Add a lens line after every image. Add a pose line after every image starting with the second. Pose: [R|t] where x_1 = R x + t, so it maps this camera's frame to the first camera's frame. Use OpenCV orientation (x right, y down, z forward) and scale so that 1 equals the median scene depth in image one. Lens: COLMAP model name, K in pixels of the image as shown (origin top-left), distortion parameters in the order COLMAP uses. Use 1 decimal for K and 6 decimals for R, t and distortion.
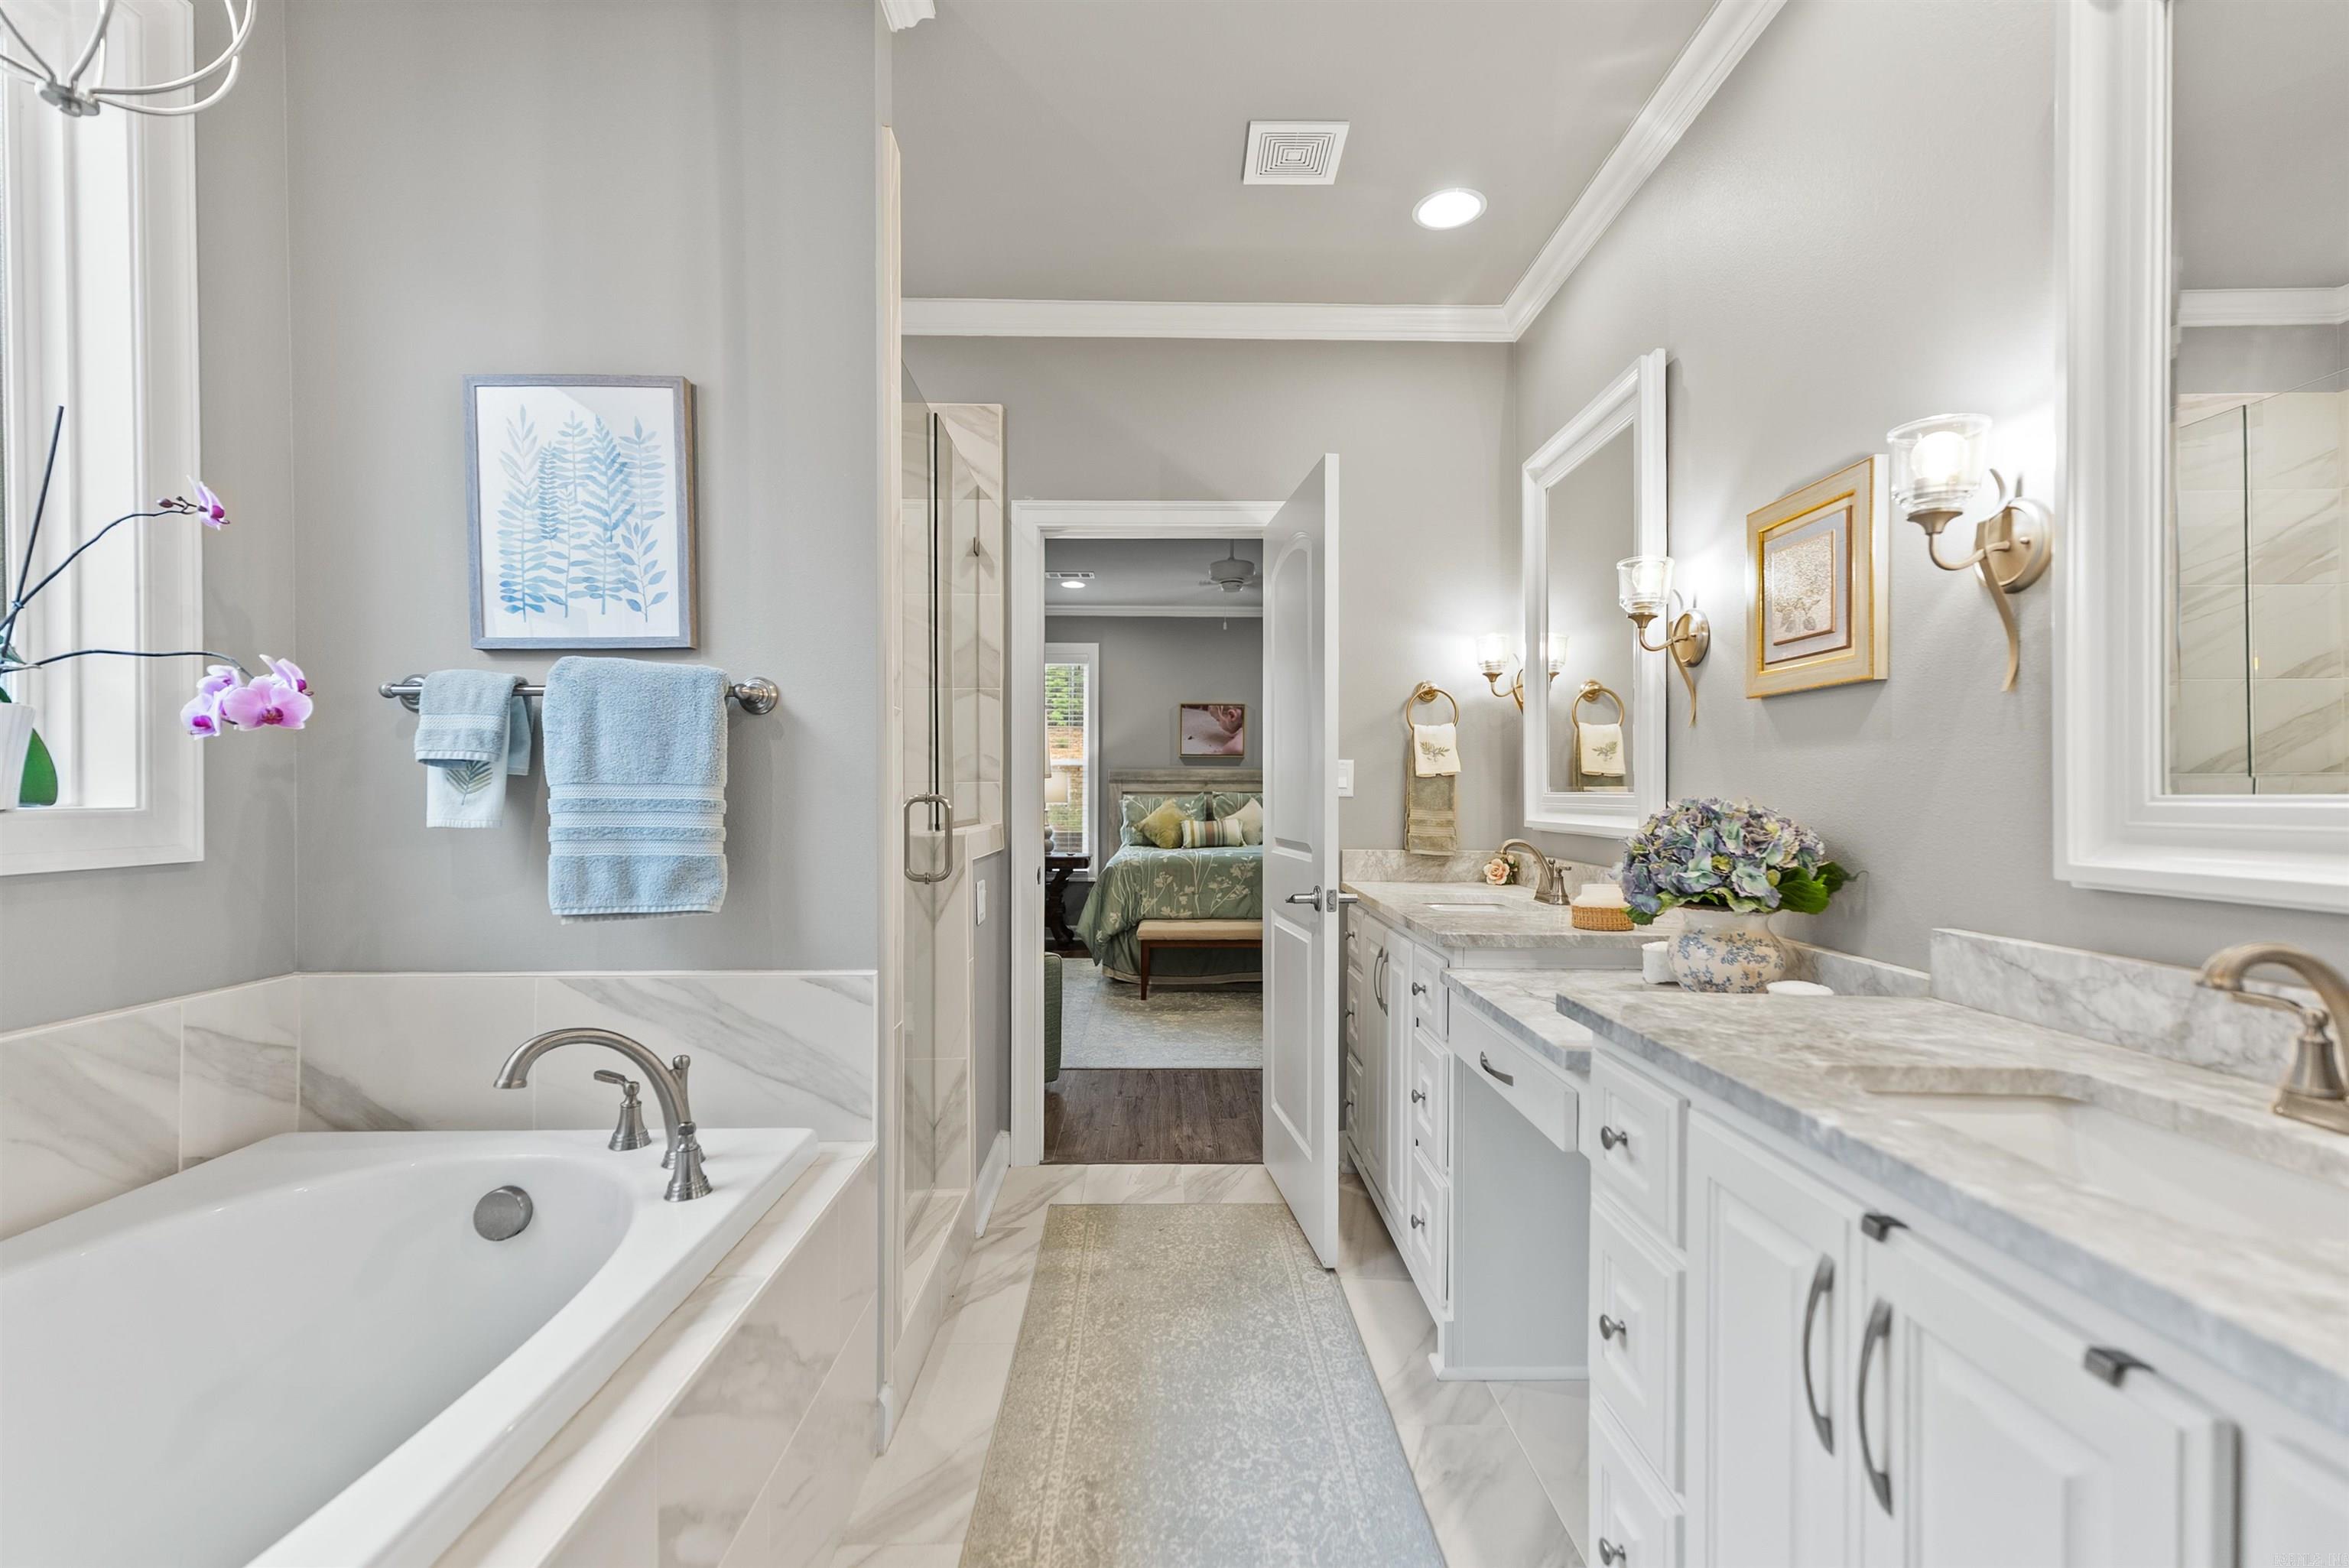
lens RADIAL K [[1059.3, 0, 1168.6], [0, 1059.3, 795.2], [0, 0, 1]] dist [-0.007127, 0.001335]
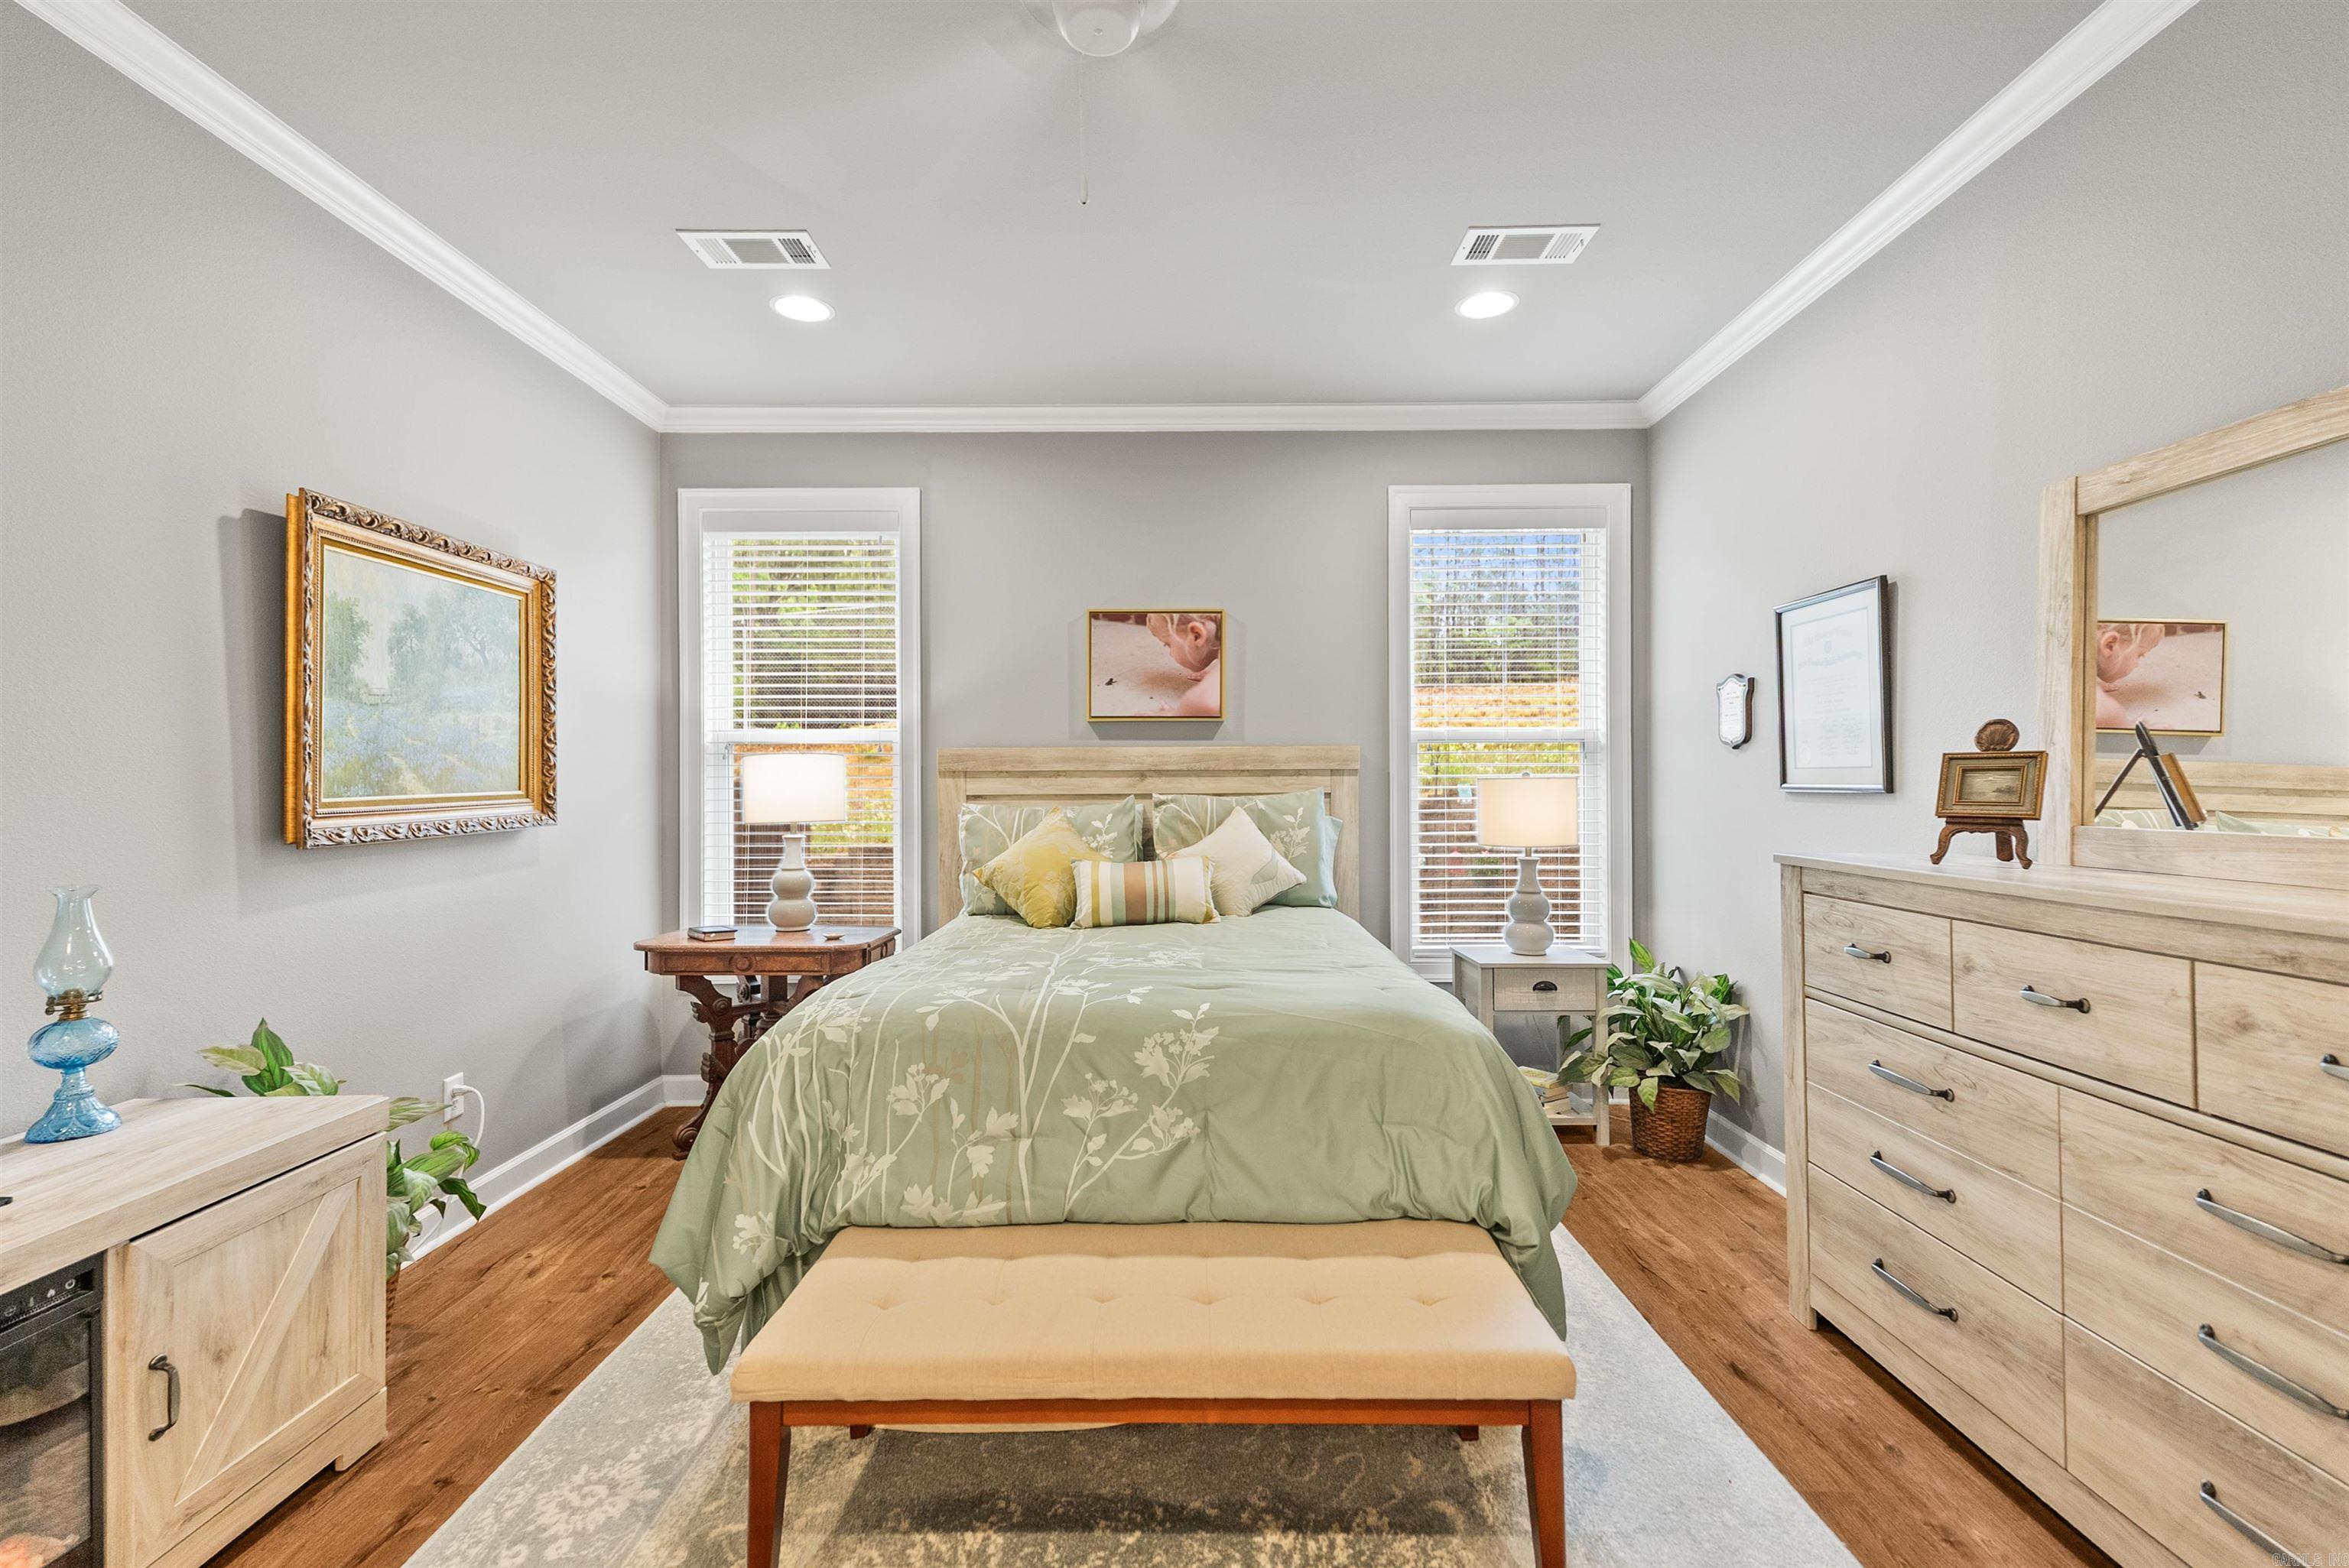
lens RADIAL K [[1059.3, 0, 1173.9], [0, 1059.3, 771.2], [0, 0, 1]] dist [-0.007127, 0.001335]
pose [[0.999762, -0.007951, -0.020331, 0.187854], [0.007700, 0.999894, -0.012379, -0.024396], [0.020427, 0.012219, 0.999717, 1.678792]]
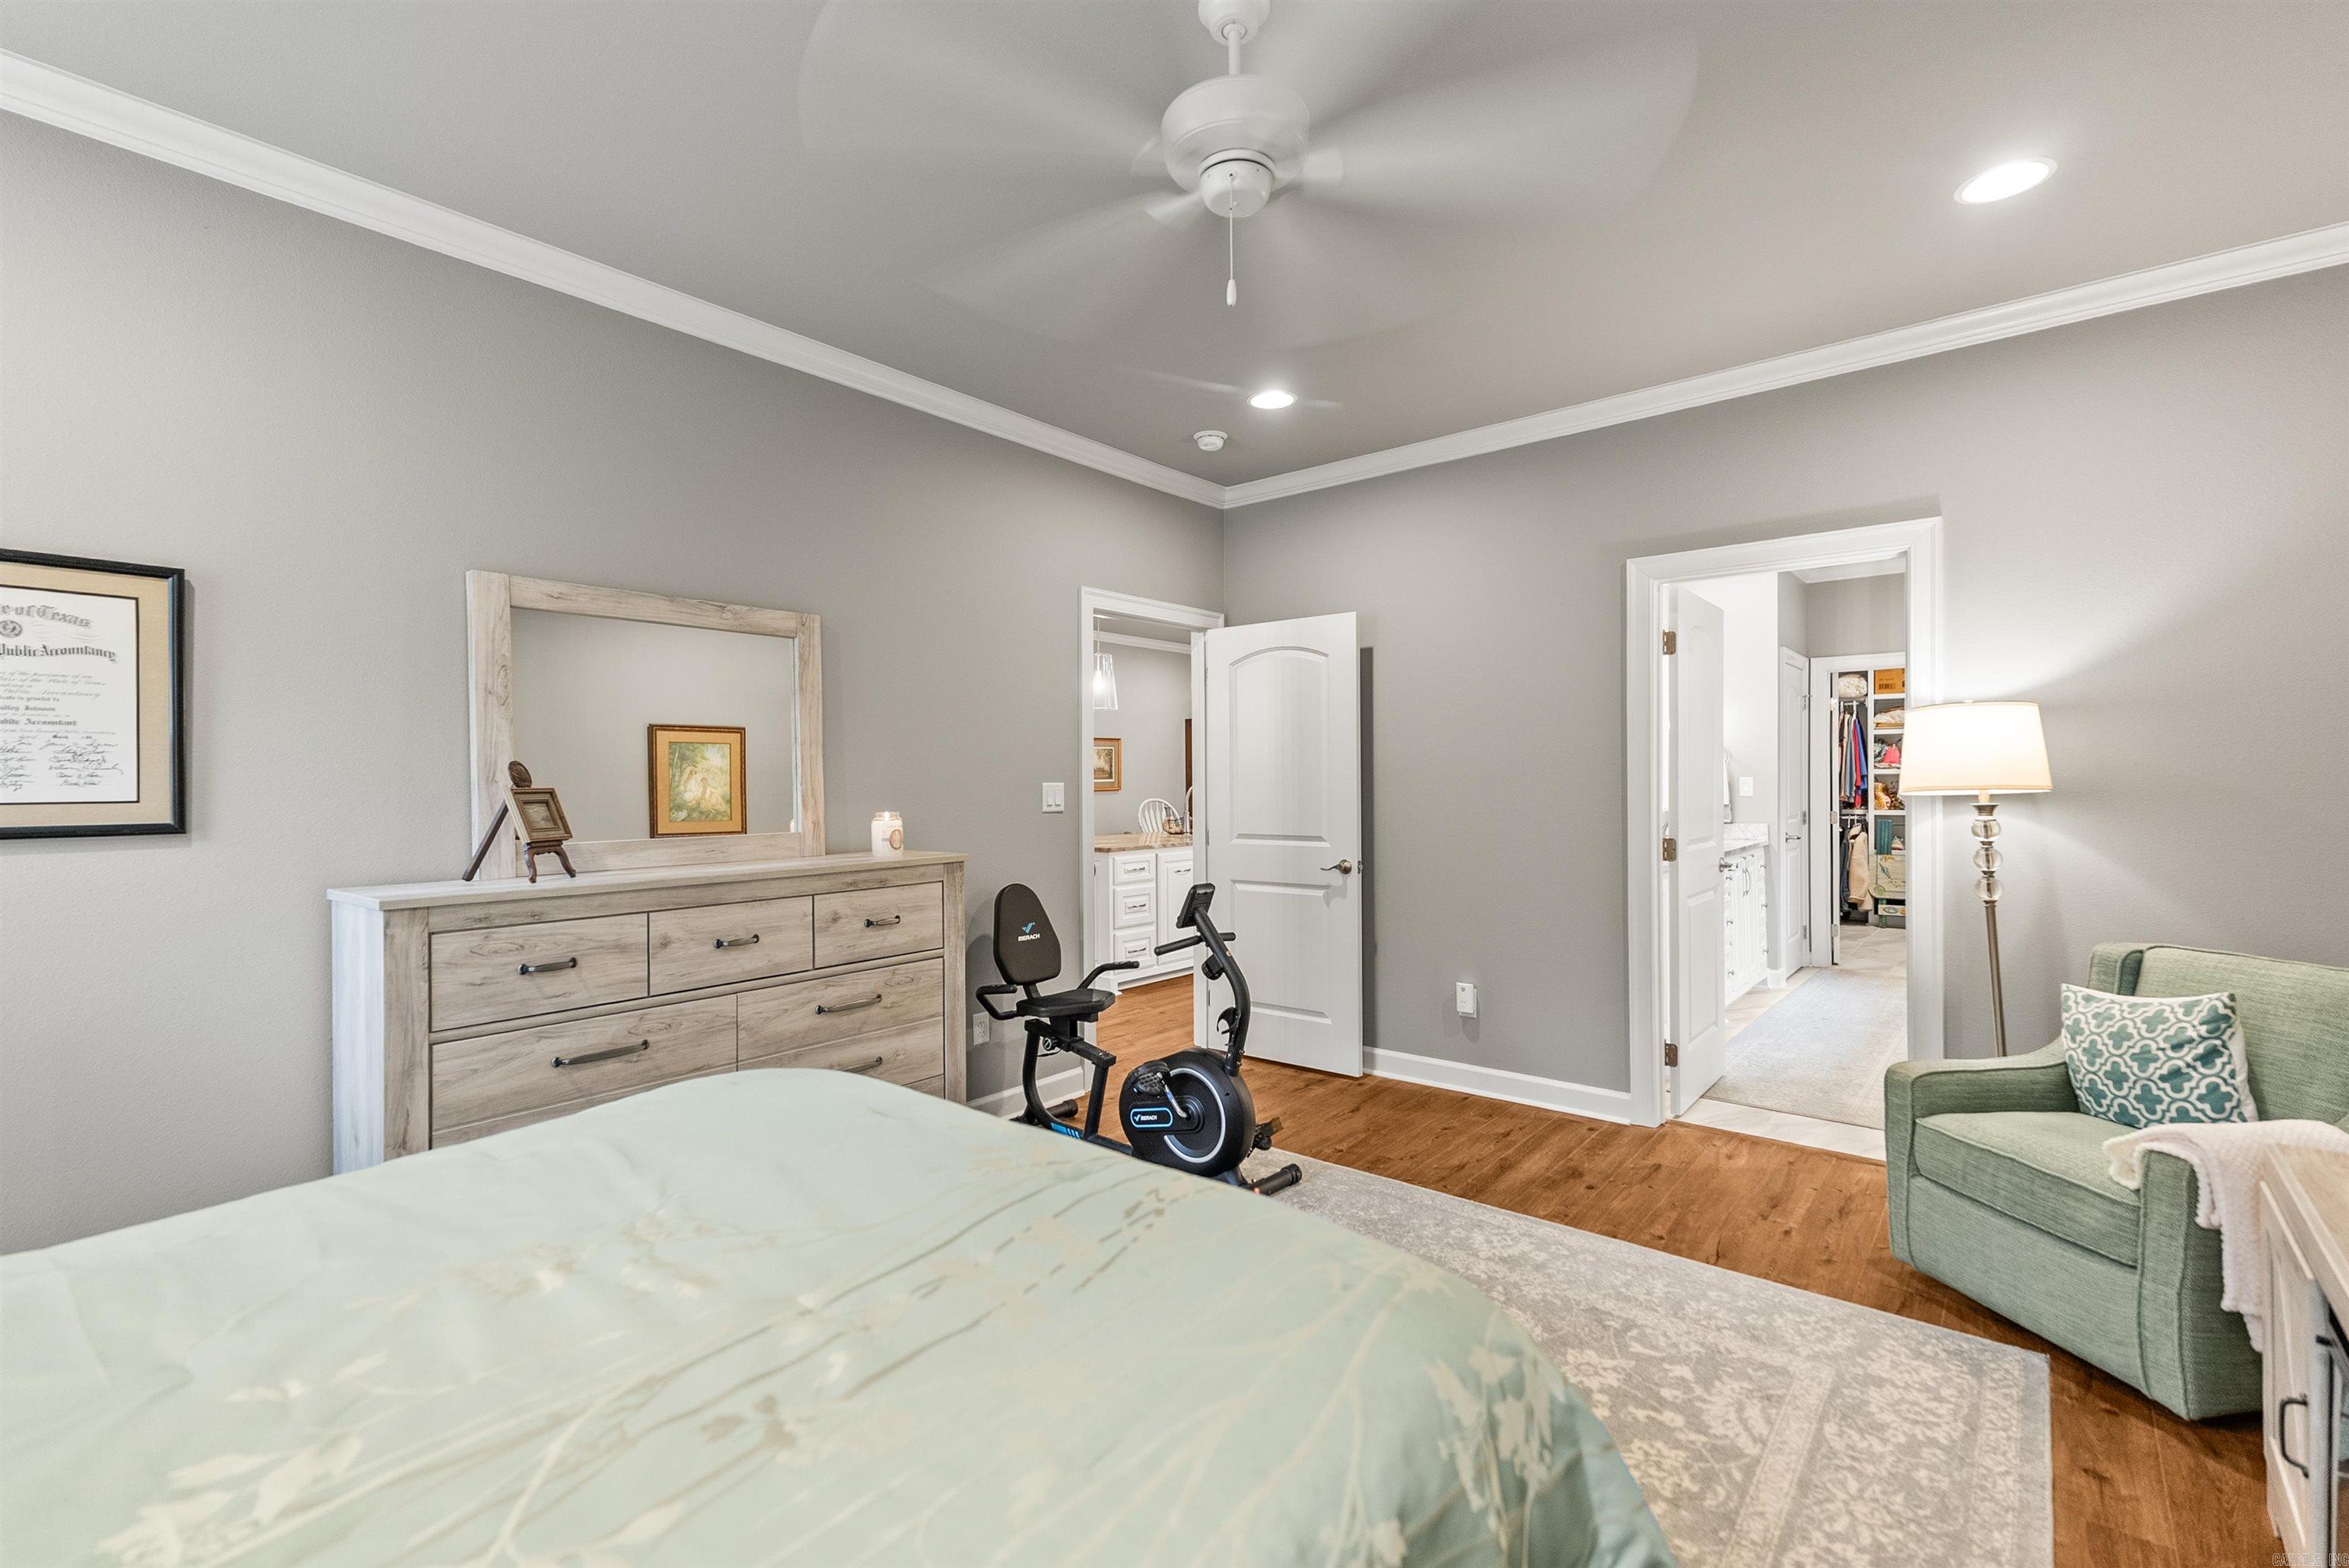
lens RADIAL K [[1059.3, 0, 1097.8], [0, 1059.3, 798.3], [0, 0, 1]] dist [-0.007127, 0.001335]
pose [[-0.737574, -0.008675, 0.675211, -0.288278], [0.006781, 0.999772, 0.020252, -0.052307], [-0.675232, 0.019516, -0.737347, 2.921679]]
